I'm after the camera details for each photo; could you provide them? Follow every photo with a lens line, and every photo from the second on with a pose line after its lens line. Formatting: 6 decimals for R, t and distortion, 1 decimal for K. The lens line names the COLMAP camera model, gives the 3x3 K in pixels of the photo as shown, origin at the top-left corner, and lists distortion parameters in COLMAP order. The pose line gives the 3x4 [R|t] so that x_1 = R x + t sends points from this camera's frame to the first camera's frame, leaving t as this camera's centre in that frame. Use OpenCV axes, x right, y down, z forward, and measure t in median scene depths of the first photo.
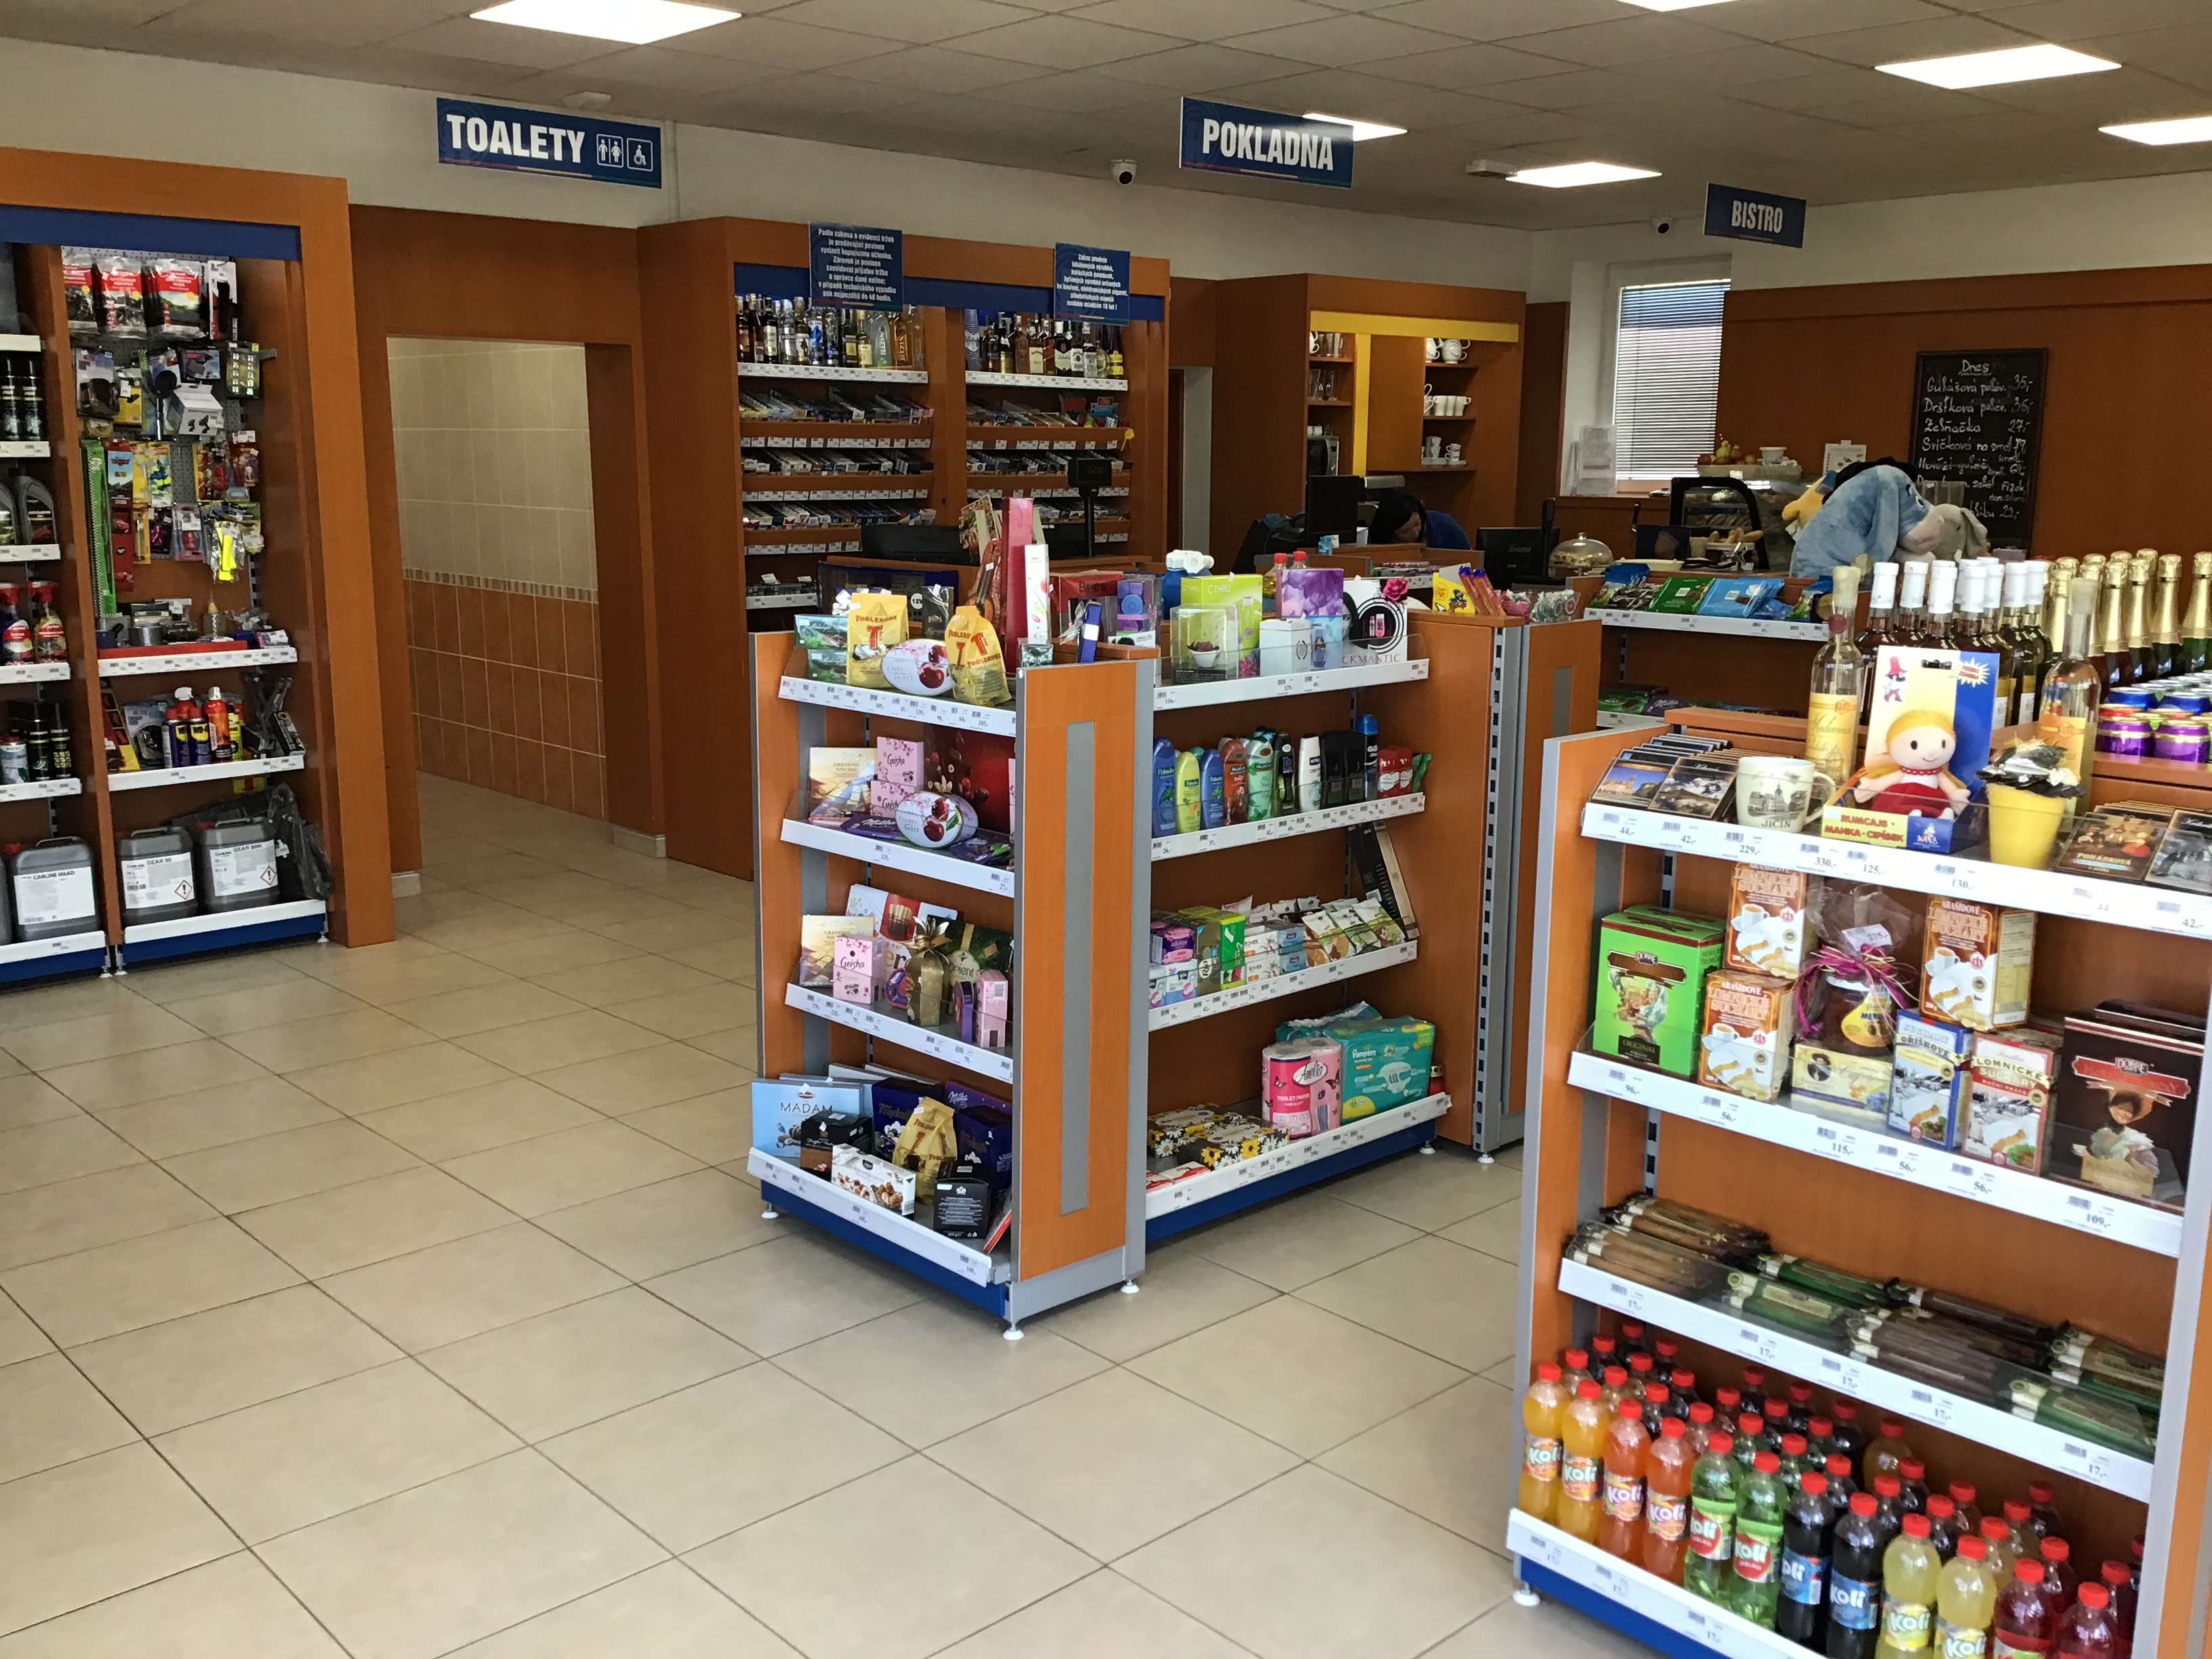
lens RADIAL K [[1995.8, 0, 1106.0], [0, 1995.8, 829.5], [0, 0, 1]] dist [0.003976, -0.001573]
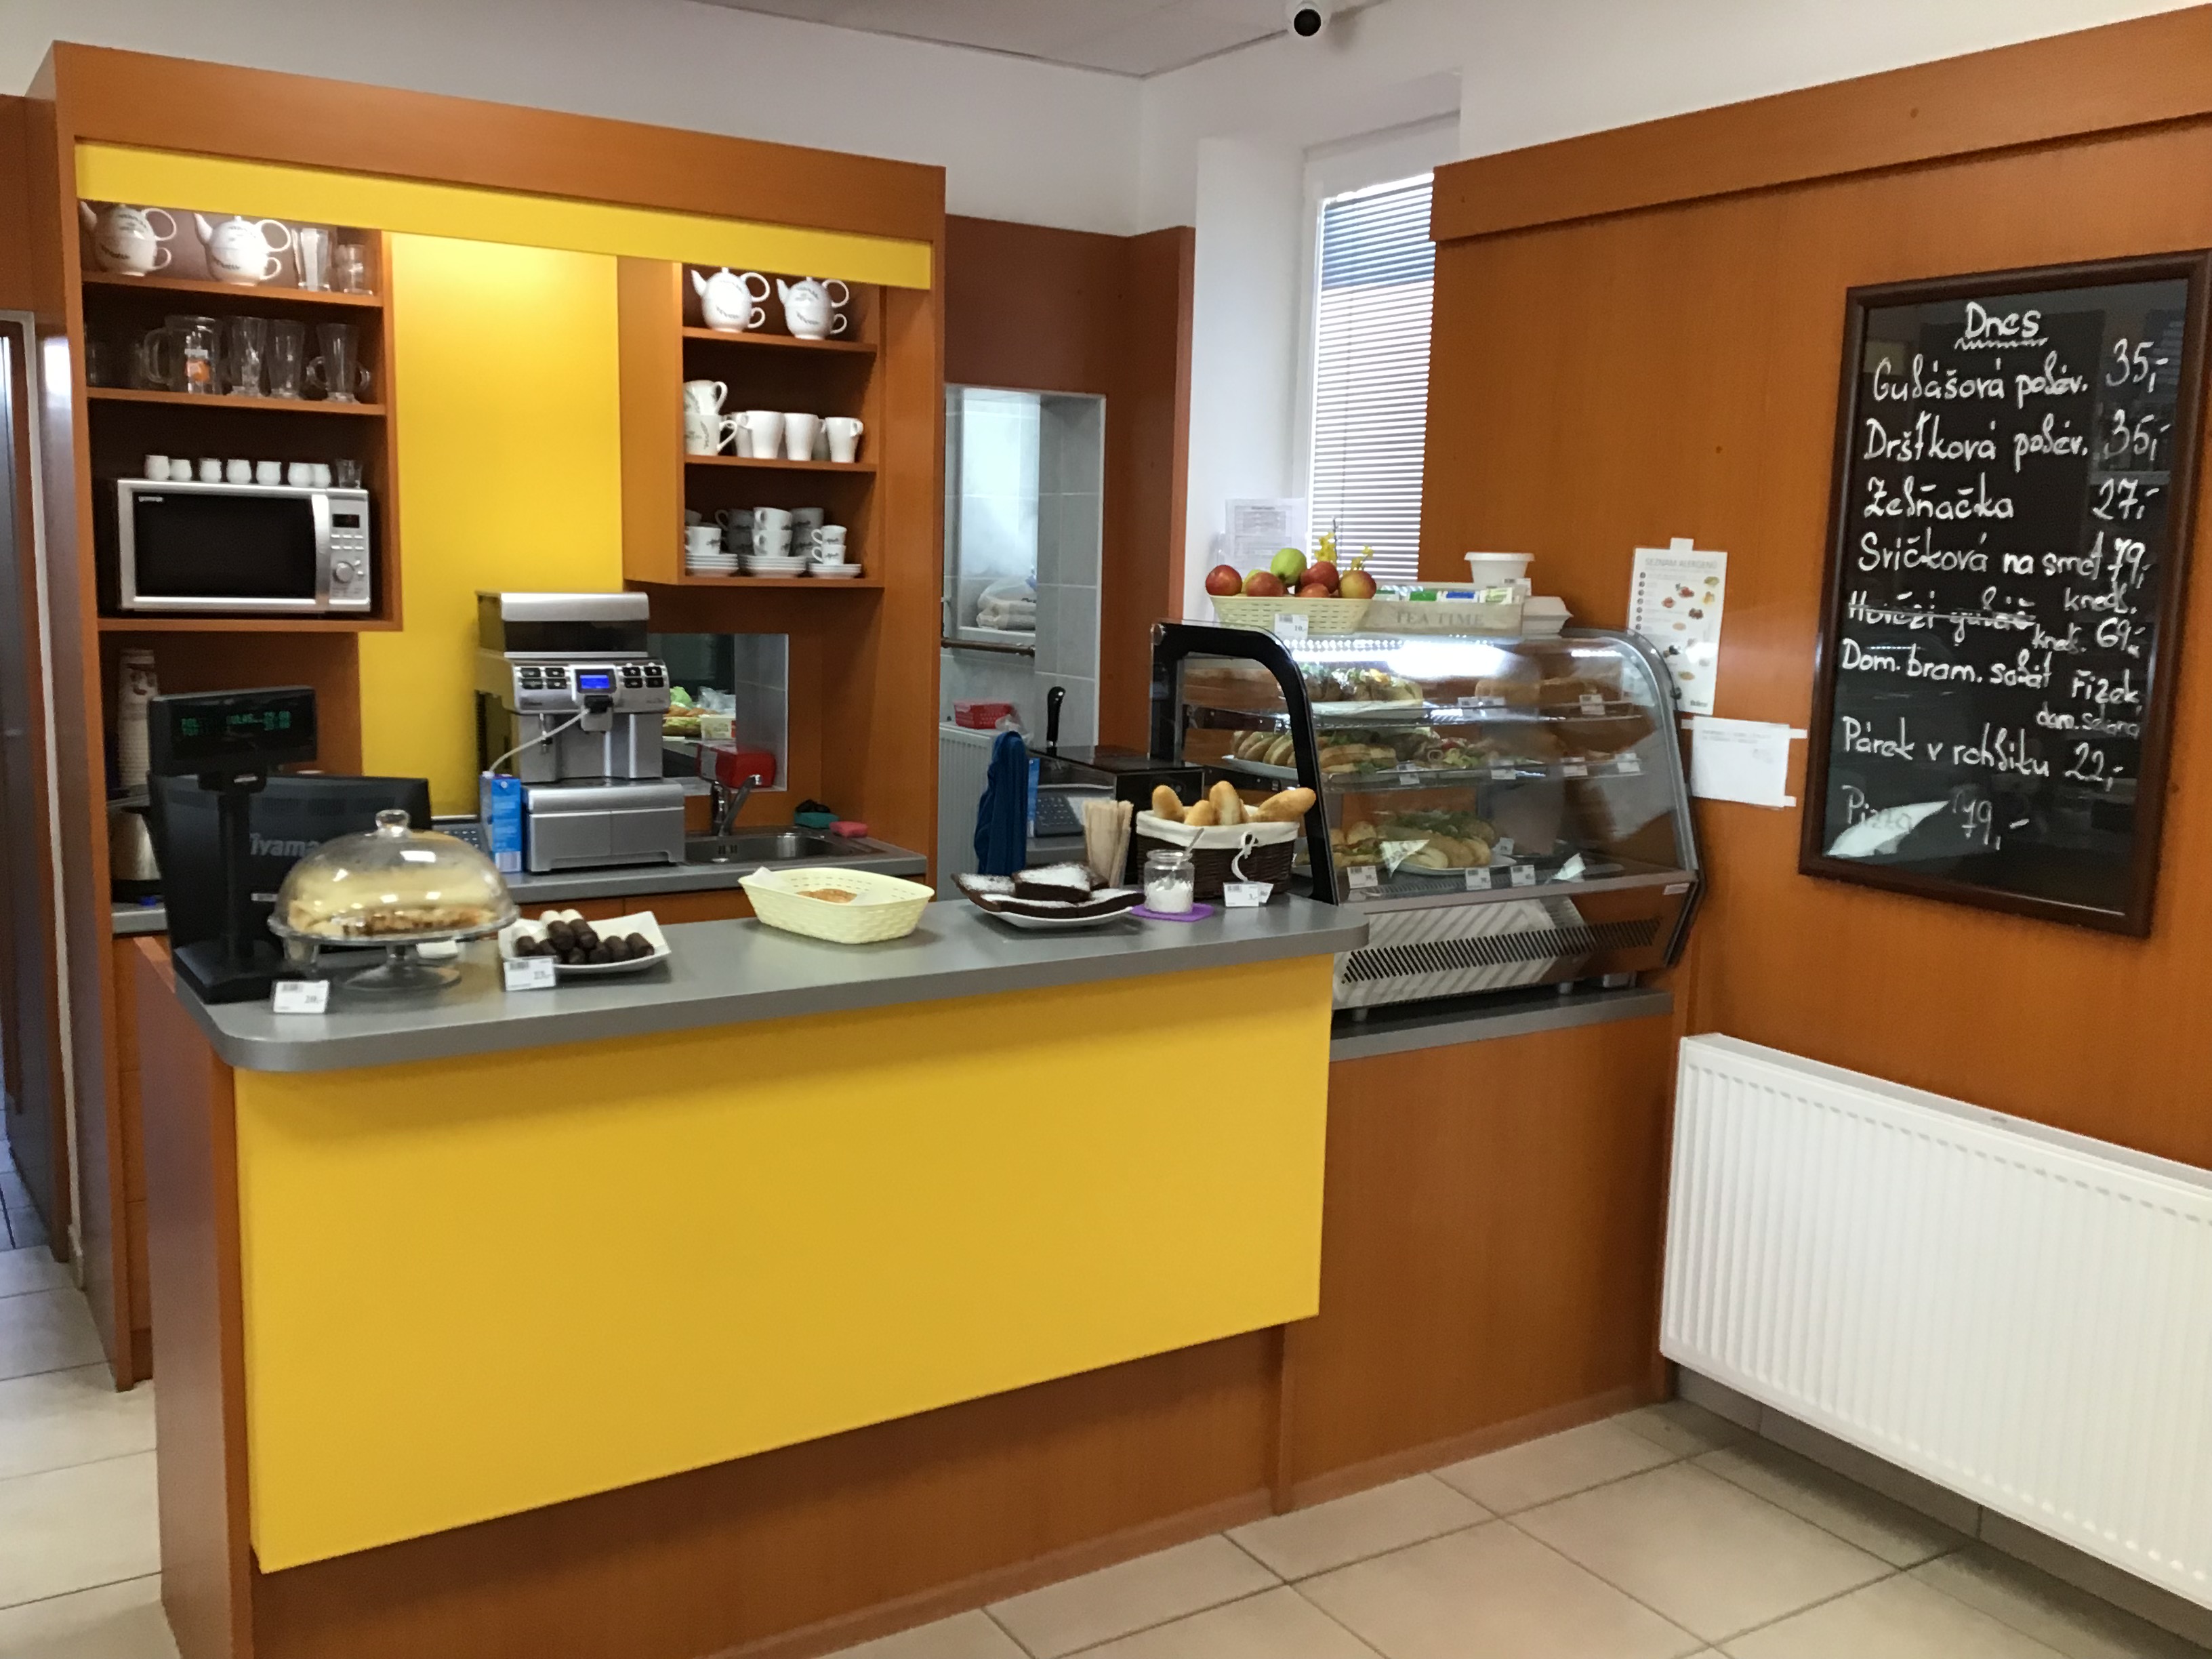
lens RADIAL K [[1995.8, 0, 1106.0], [0, 1995.8, 829.5], [0, 0, 1]] dist [0.003976, -0.001573]
pose [[0.980911, 0.055143, -0.186476, 0.328221], [-0.065222, 0.996699, -0.048349, -0.112870], [0.183195, 0.059589, 0.981269, 0.602694]]
